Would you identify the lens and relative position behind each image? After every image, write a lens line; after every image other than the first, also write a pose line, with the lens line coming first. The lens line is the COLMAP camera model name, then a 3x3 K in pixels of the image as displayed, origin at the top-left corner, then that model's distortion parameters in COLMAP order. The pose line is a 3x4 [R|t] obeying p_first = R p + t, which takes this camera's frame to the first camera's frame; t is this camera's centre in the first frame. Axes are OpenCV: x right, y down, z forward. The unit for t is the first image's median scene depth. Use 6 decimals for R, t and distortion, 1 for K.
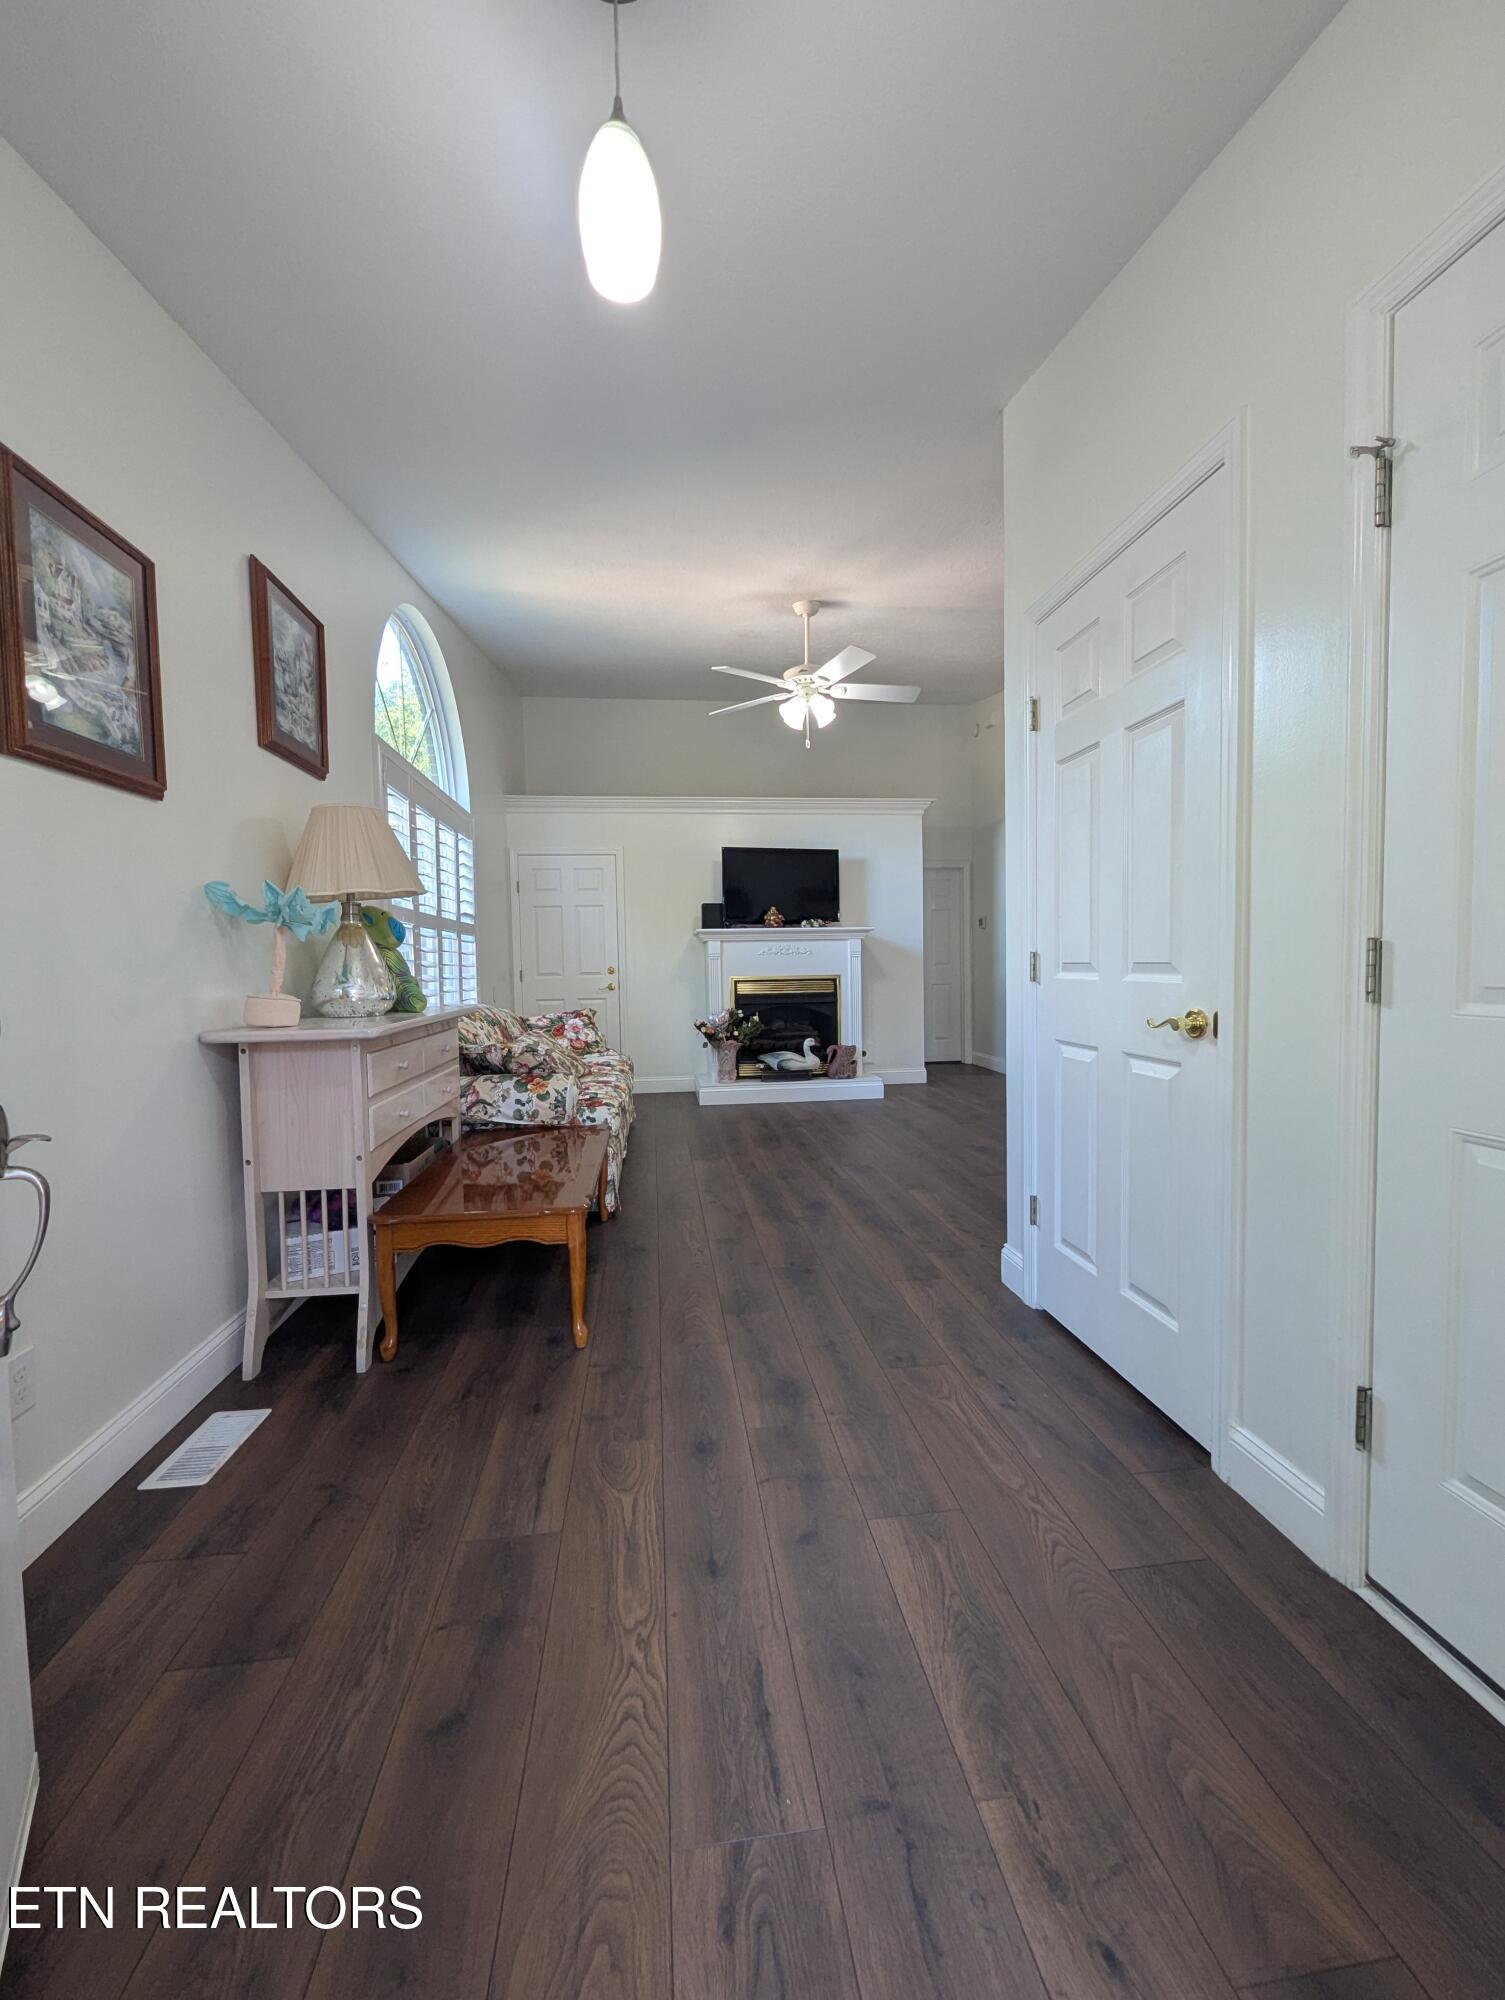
lens RADIAL K [[791.7, 0, 747.9], [0, 791.7, 999.9], [0, 0, 1]] dist [-0.001548, -0.000226]
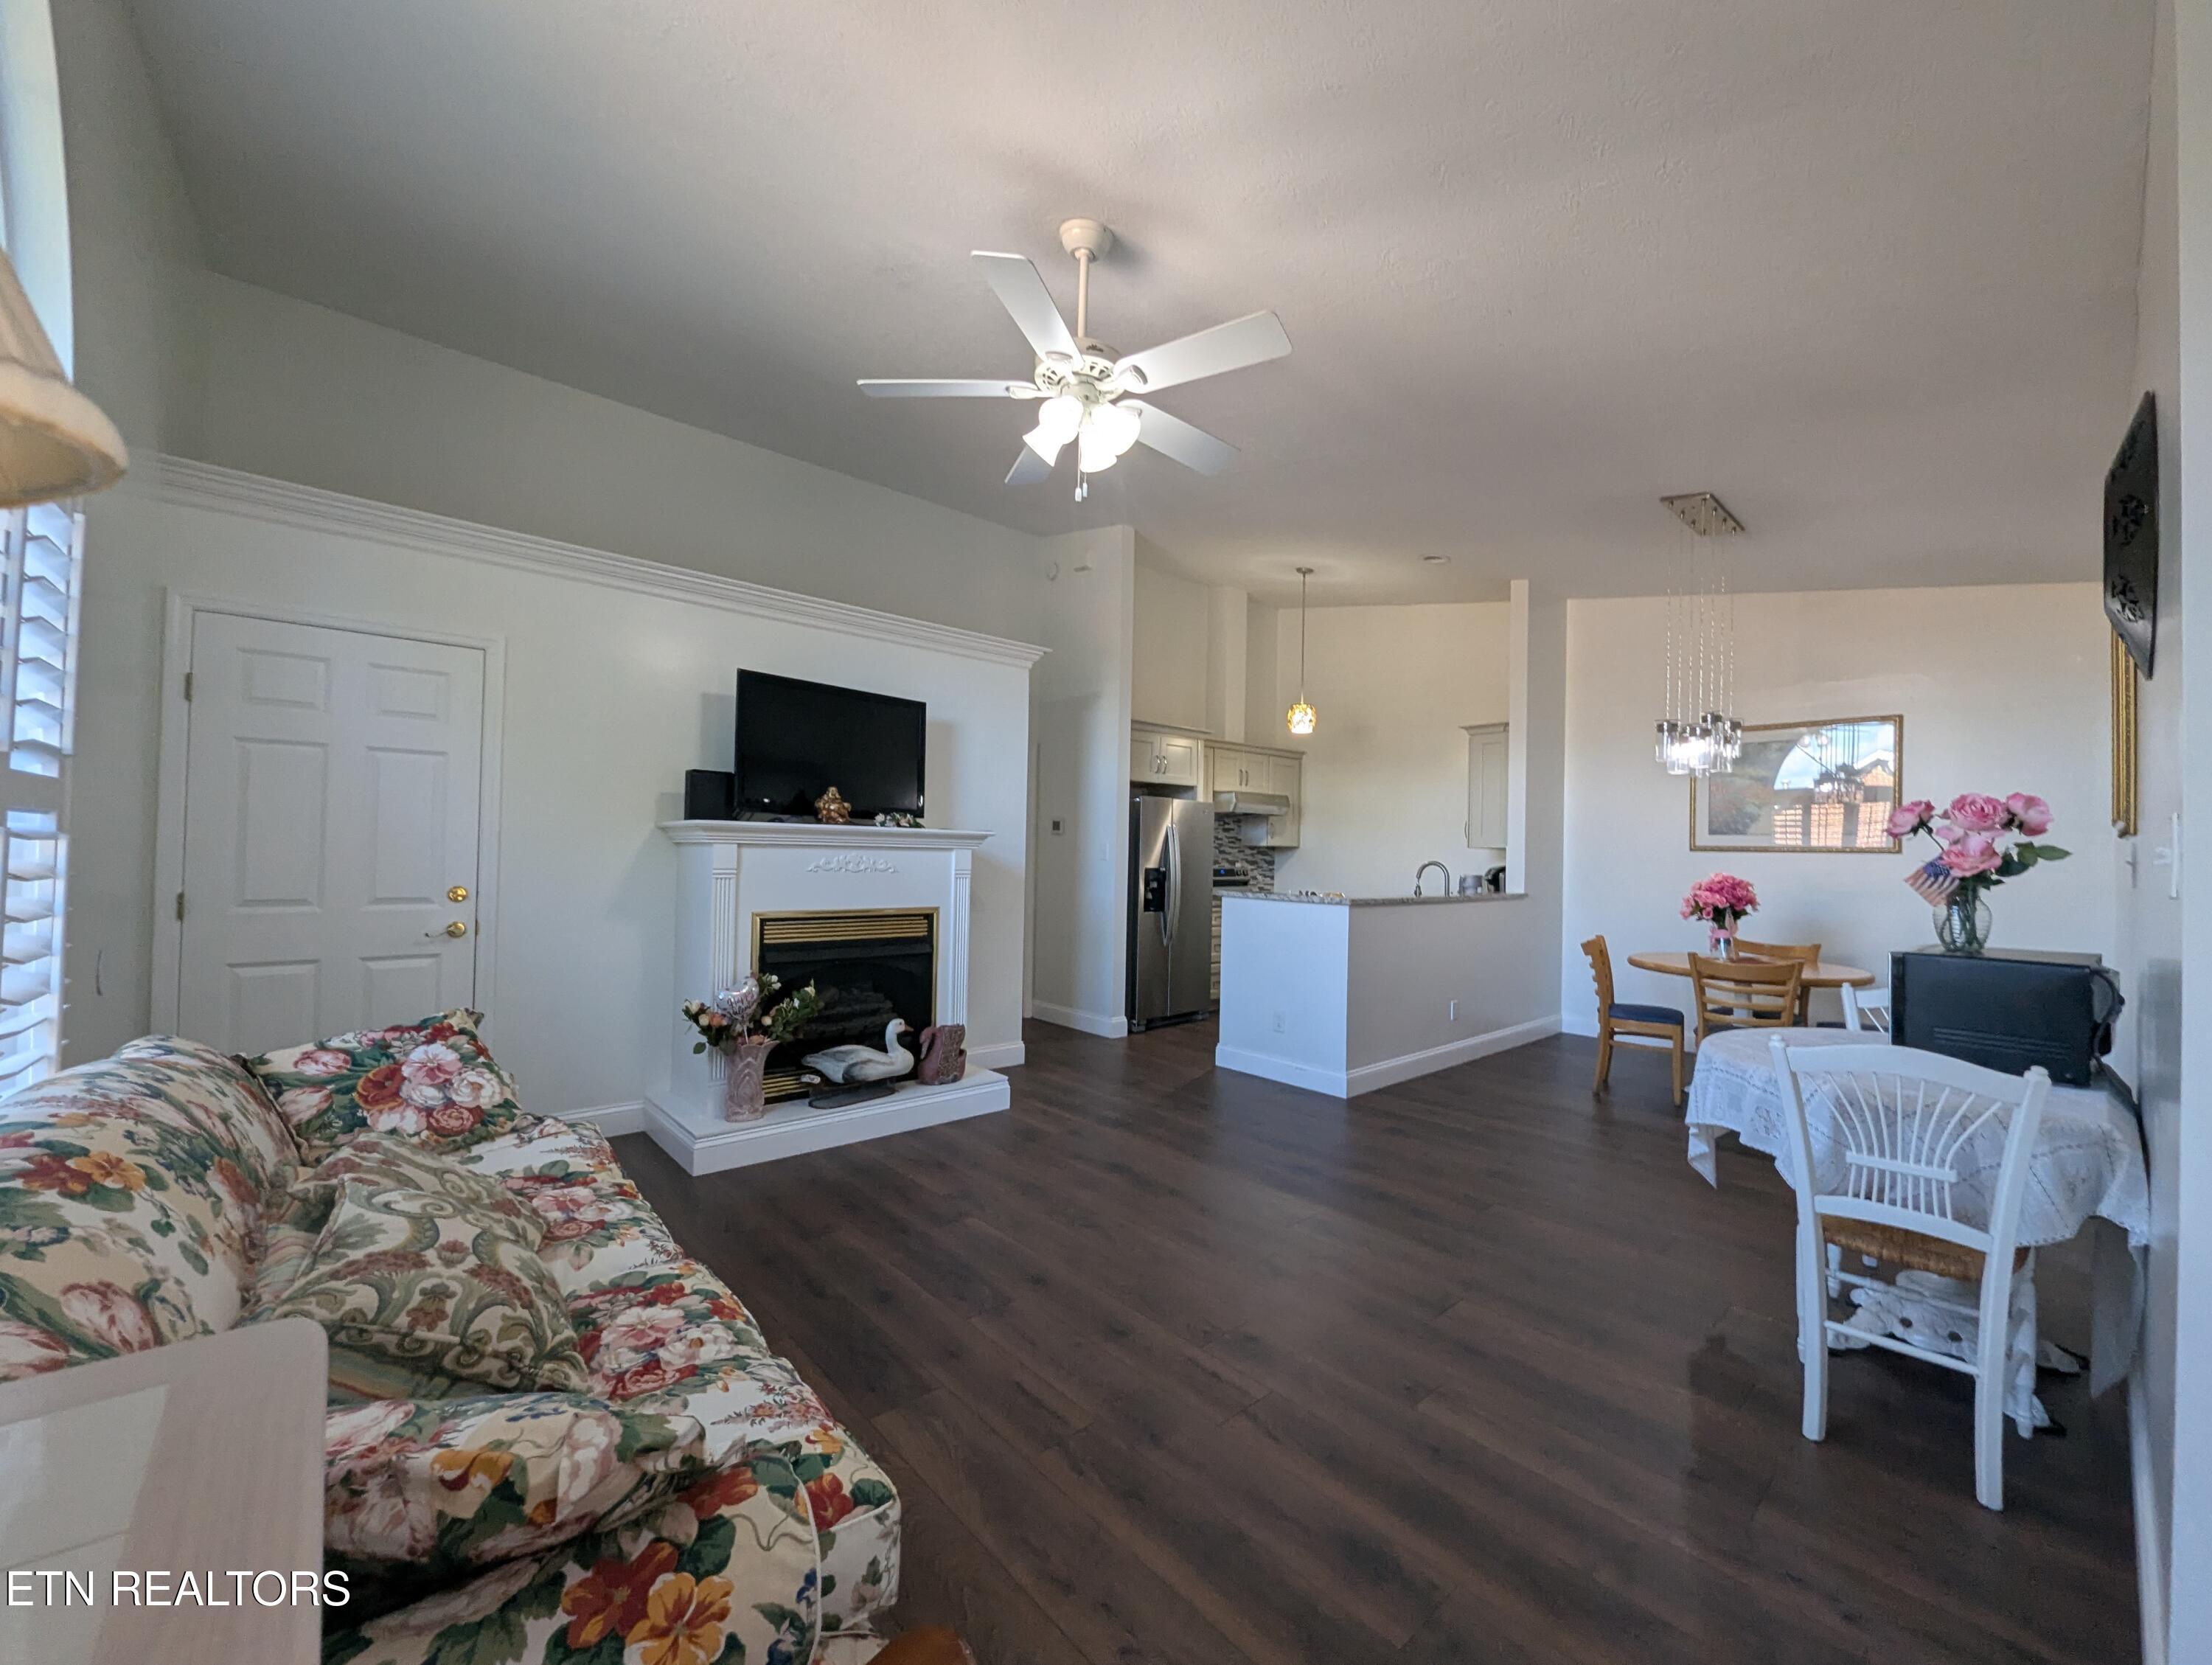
lens RADIAL K [[871.7, 0, 1114.1], [0, 871.7, 838.5], [0, 0, 1]] dist [-0.001425, 0.000126]
pose [[0.818389, 0.045525, 0.572858, -0.161135], [-0.010343, 0.997863, -0.064524, -0.043307], [-0.574571, 0.046881, 0.817111, 0.382642]]
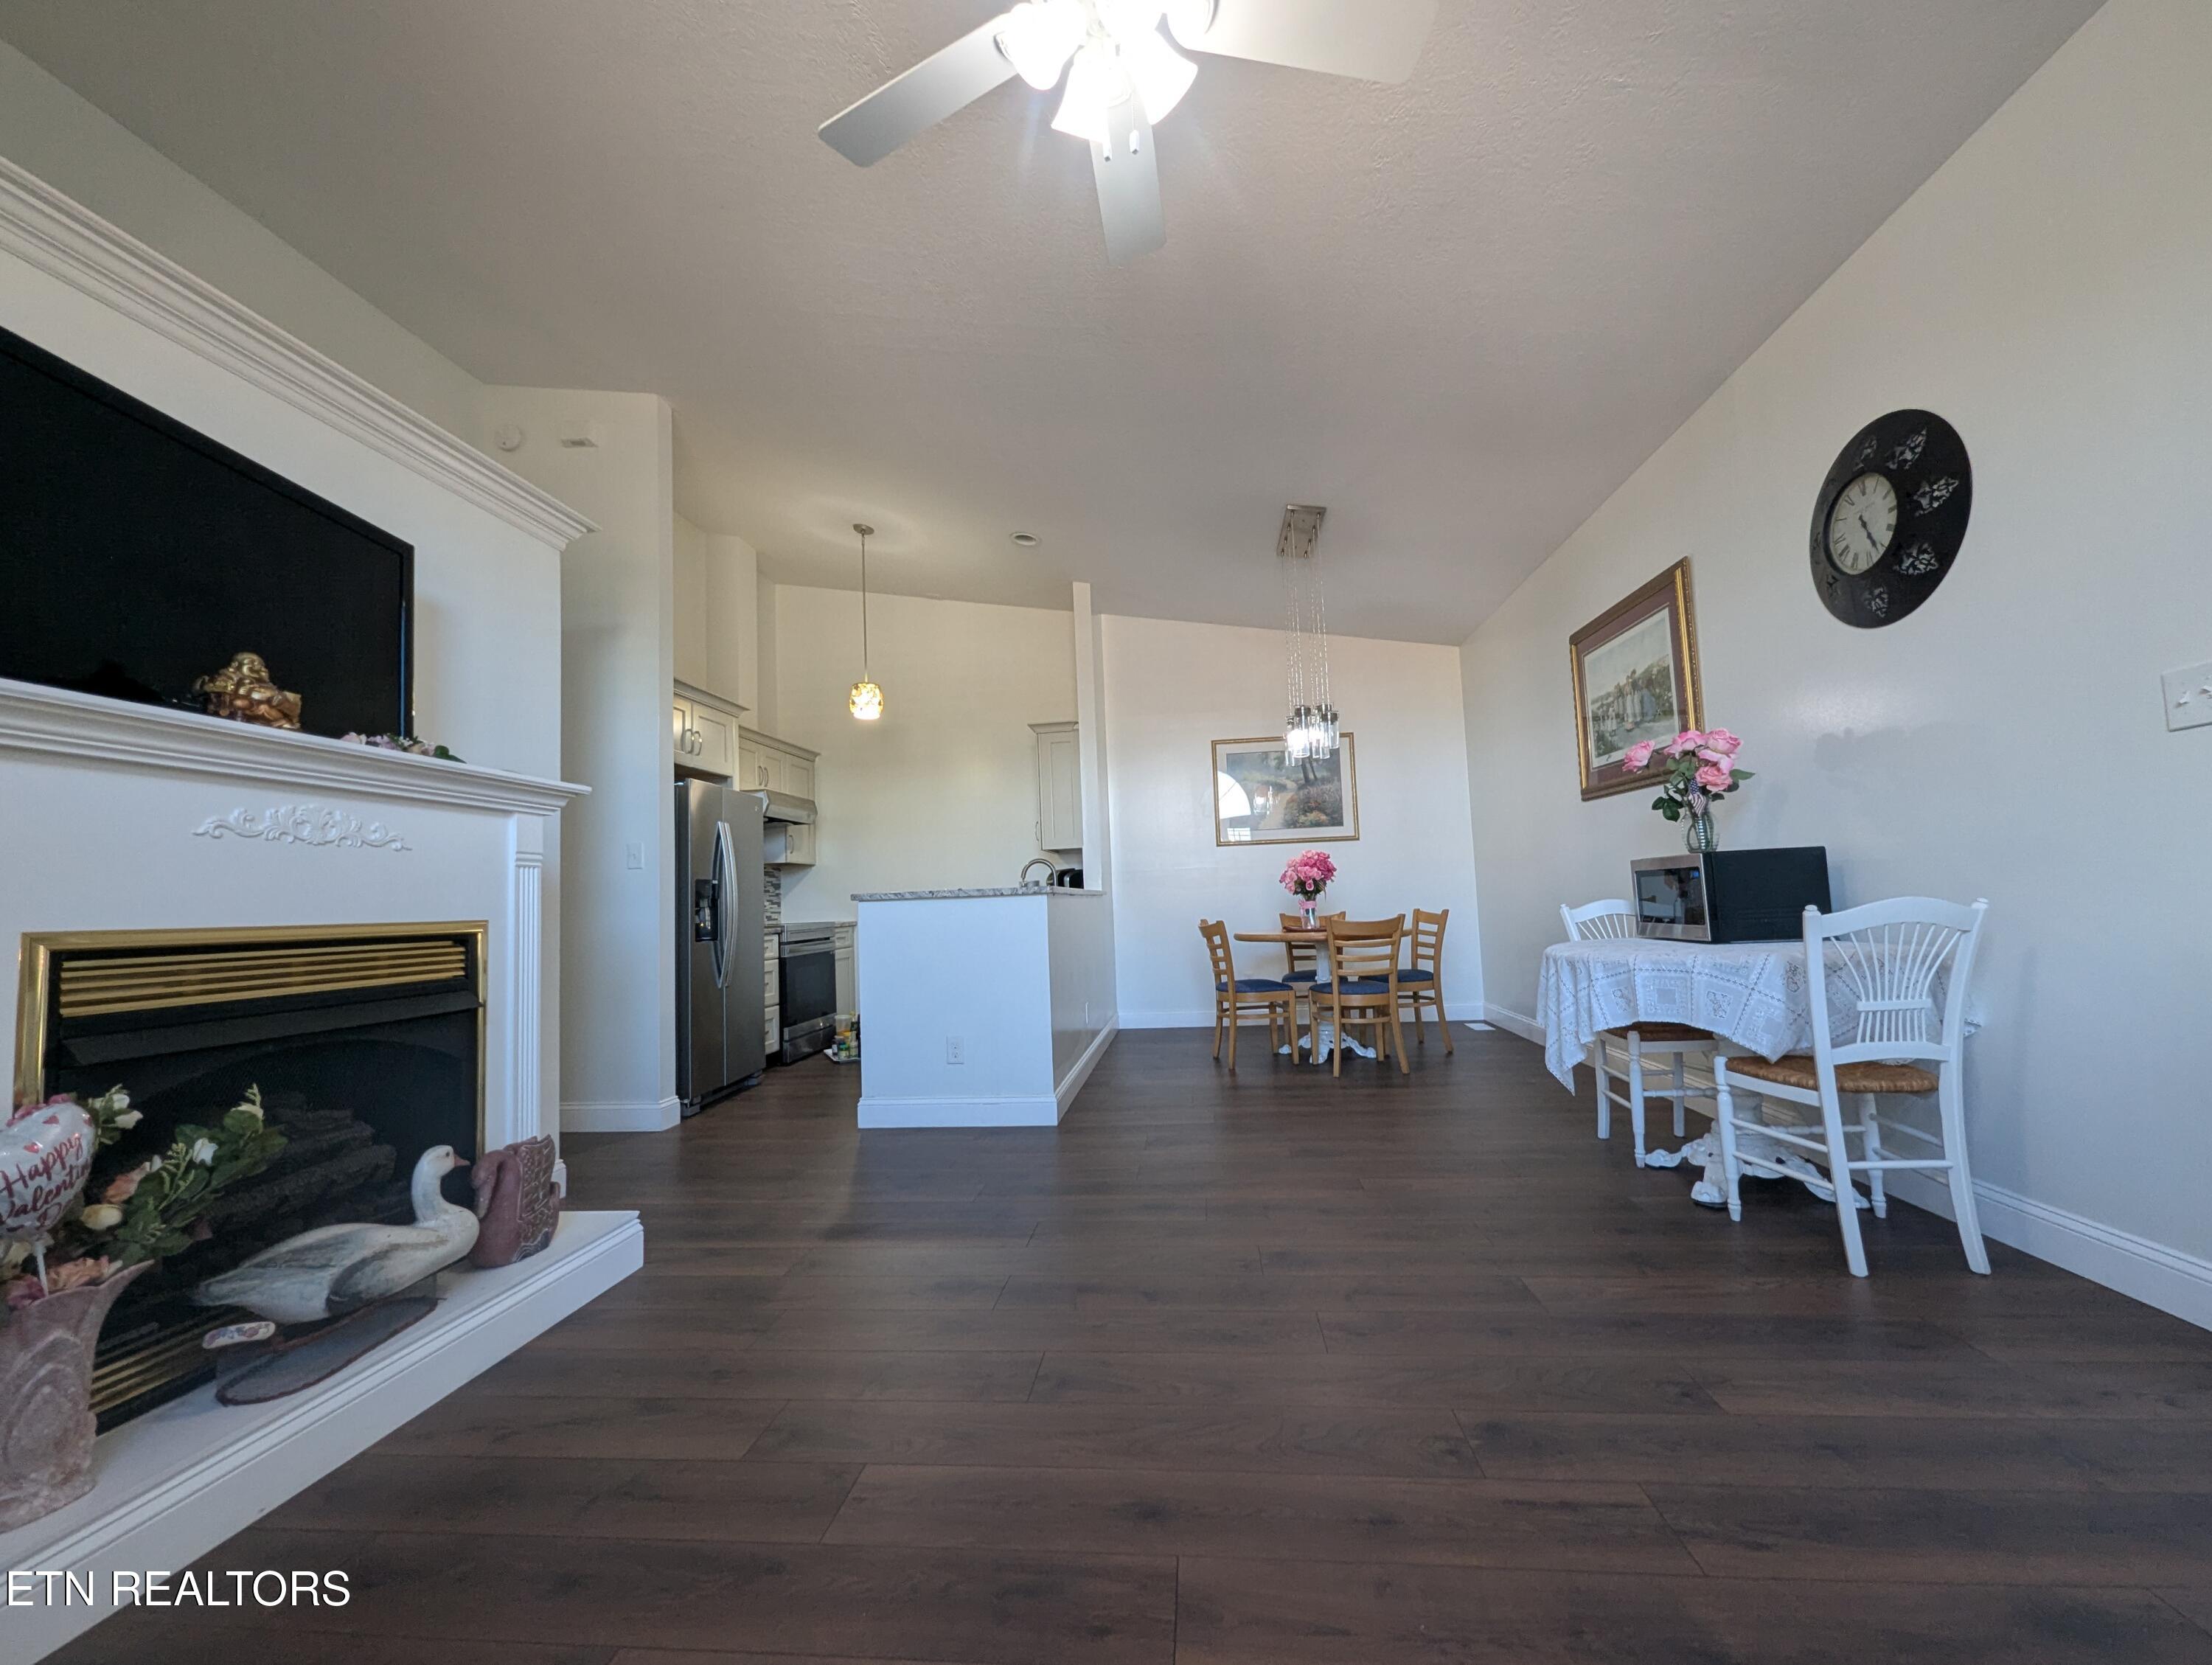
lens RADIAL K [[875.7, 0, 1109.6], [0, 875.7, 839.2], [0, 0, 1]] dist [-0.001548, -0.000226]
pose [[0.226706, 0.079853, 0.970684, -0.174777], [0.080817, 0.991654, -0.100453, -0.008875], [-0.970605, 0.101221, 0.218360, 0.688869]]
